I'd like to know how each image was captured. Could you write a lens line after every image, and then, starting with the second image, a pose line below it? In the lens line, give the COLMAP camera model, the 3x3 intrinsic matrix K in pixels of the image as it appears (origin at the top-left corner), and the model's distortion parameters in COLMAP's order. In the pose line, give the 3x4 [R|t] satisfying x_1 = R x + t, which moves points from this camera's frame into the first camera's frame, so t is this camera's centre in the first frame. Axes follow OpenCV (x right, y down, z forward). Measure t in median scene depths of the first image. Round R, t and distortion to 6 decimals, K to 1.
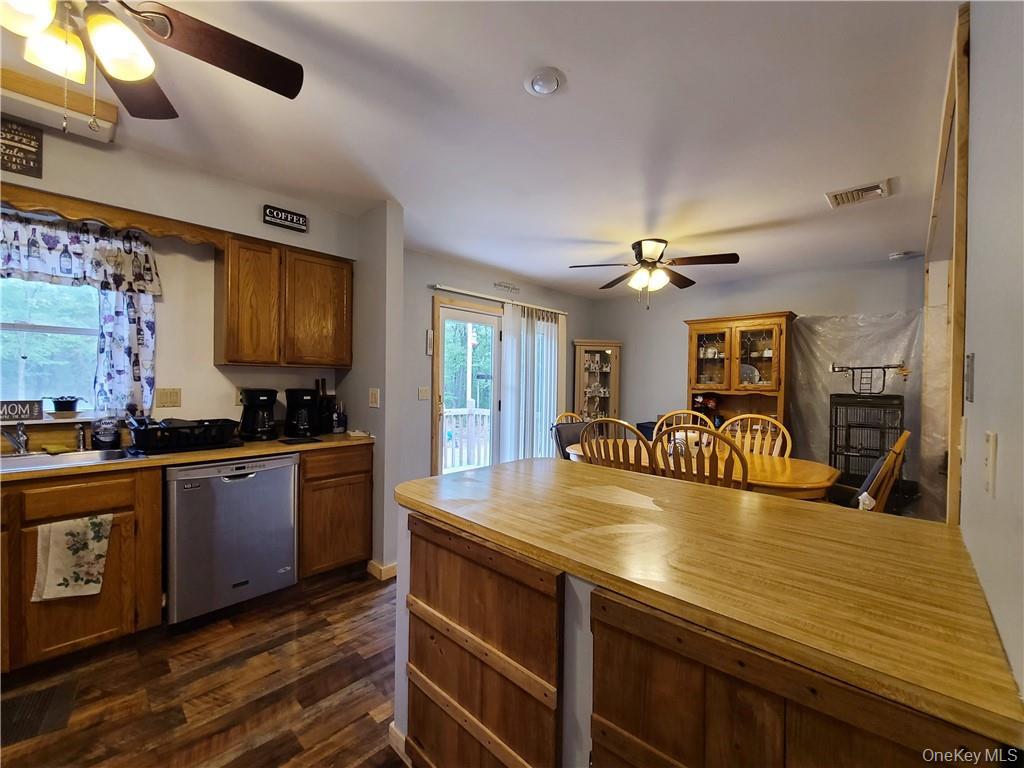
lens RADIAL K [[416.5, 0, 520.3], [0, 416.5, 385.0], [0, 0, 1]] dist [0.002109, -0.002303]
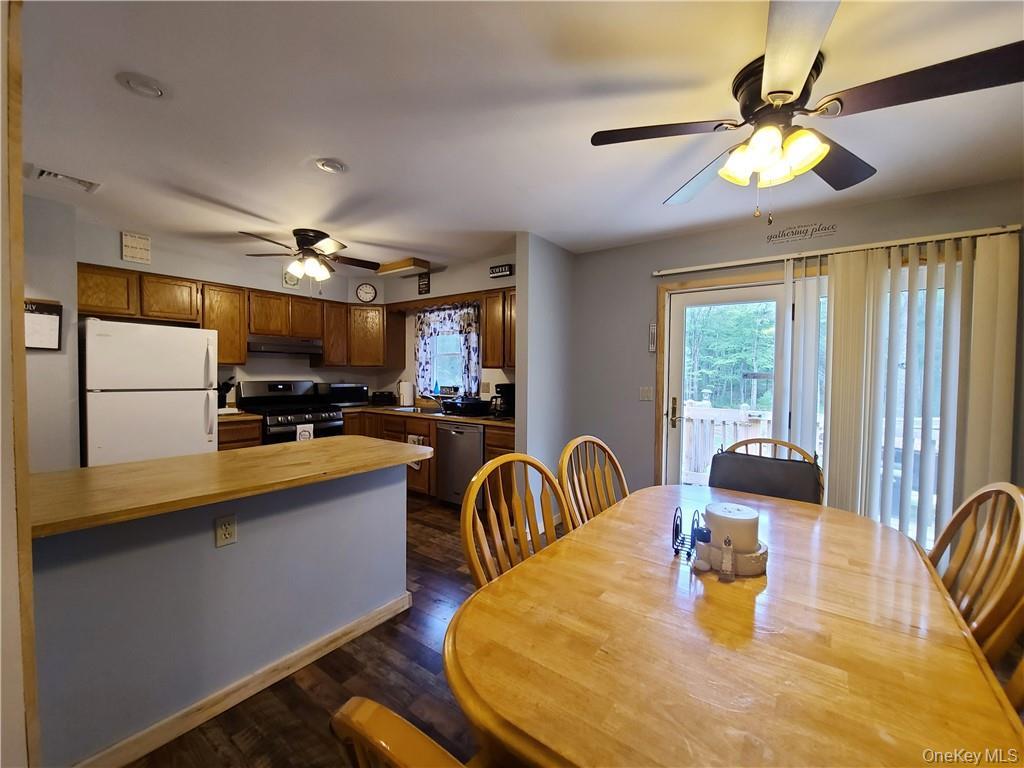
lens RADIAL K [[416.5, 0, 523.7], [0, 416.5, 385.3], [0, 0, 1]] dist [0.002109, -0.002303]
pose [[0.128410, 0.019031, -0.991539, 1.047073], [-0.020036, 0.999662, 0.016592, -0.013960], [0.991519, 0.017736, 0.128748, 0.991513]]
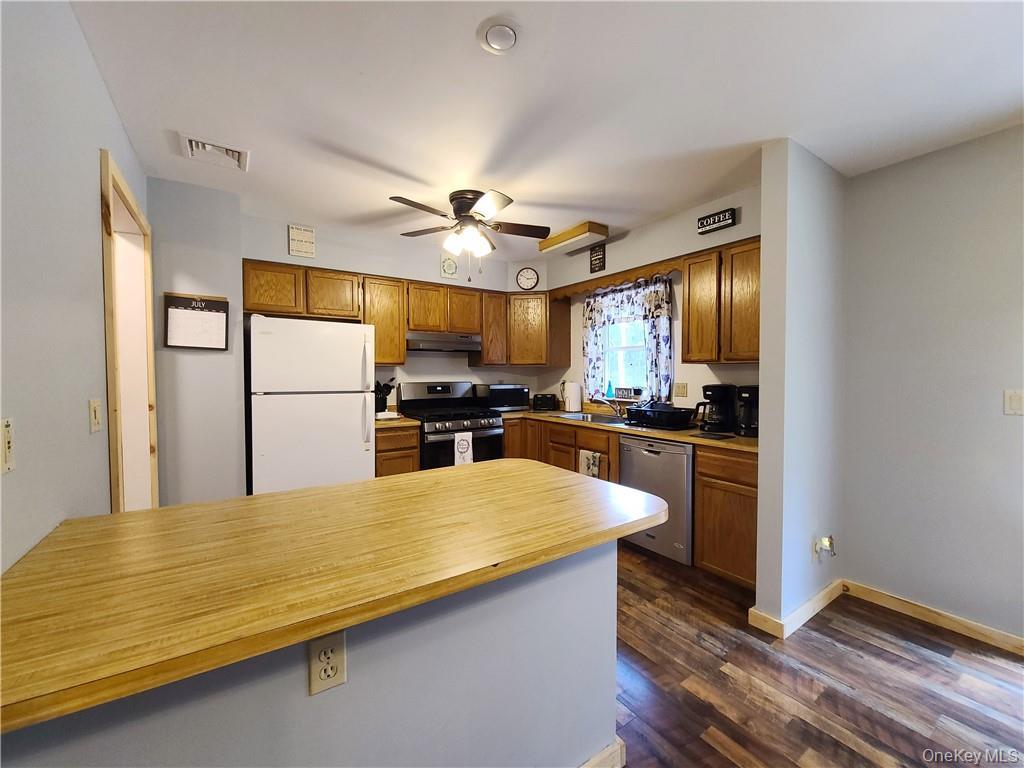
lens RADIAL K [[416.5, 0, 524.8], [0, 416.5, 384.6], [0, 0, 1]] dist [0.002109, -0.002303]
pose [[-0.208753, 0.015604, -0.977844, 0.619363], [-0.011673, 0.999762, 0.018446, -0.005595], [0.977899, 0.015265, -0.208521, 0.837370]]
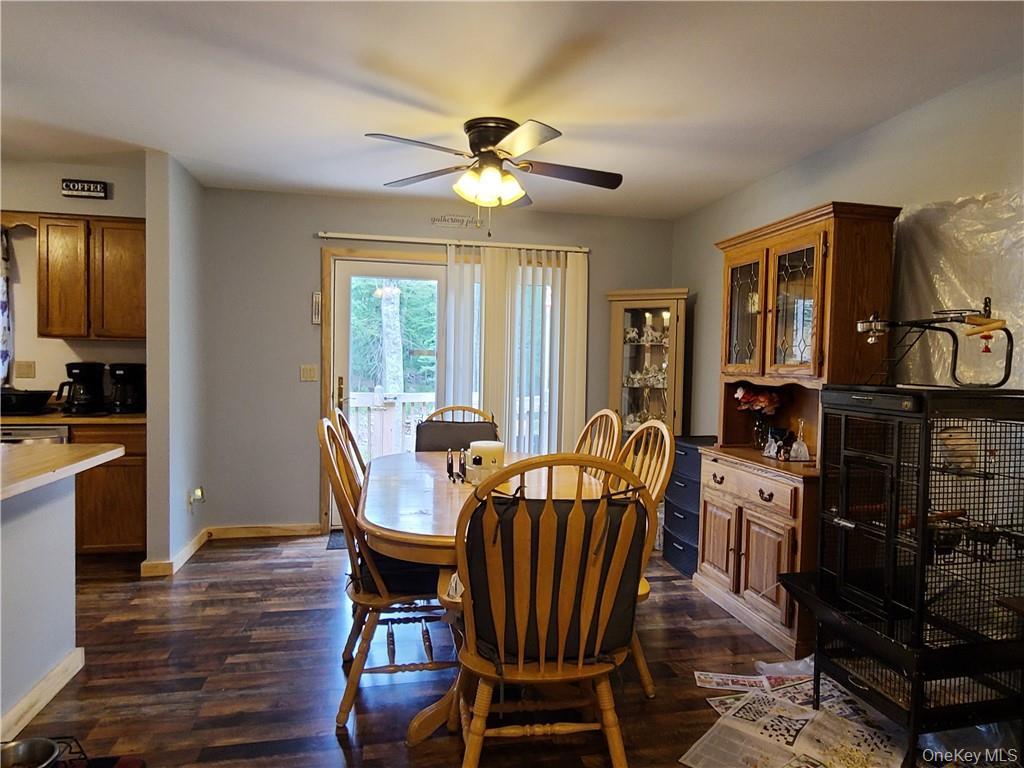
lens RADIAL K [[644.3, 0, 517.5], [0, 644.3, 383.1], [0, 0, 1]] dist [0.004746, -0.002302]
pose [[0.816718, 0.021592, -0.576633, 1.278473], [-0.013840, 0.999745, 0.017832, 0.019309], [0.576871, -0.006583, 0.816809, 0.379842]]
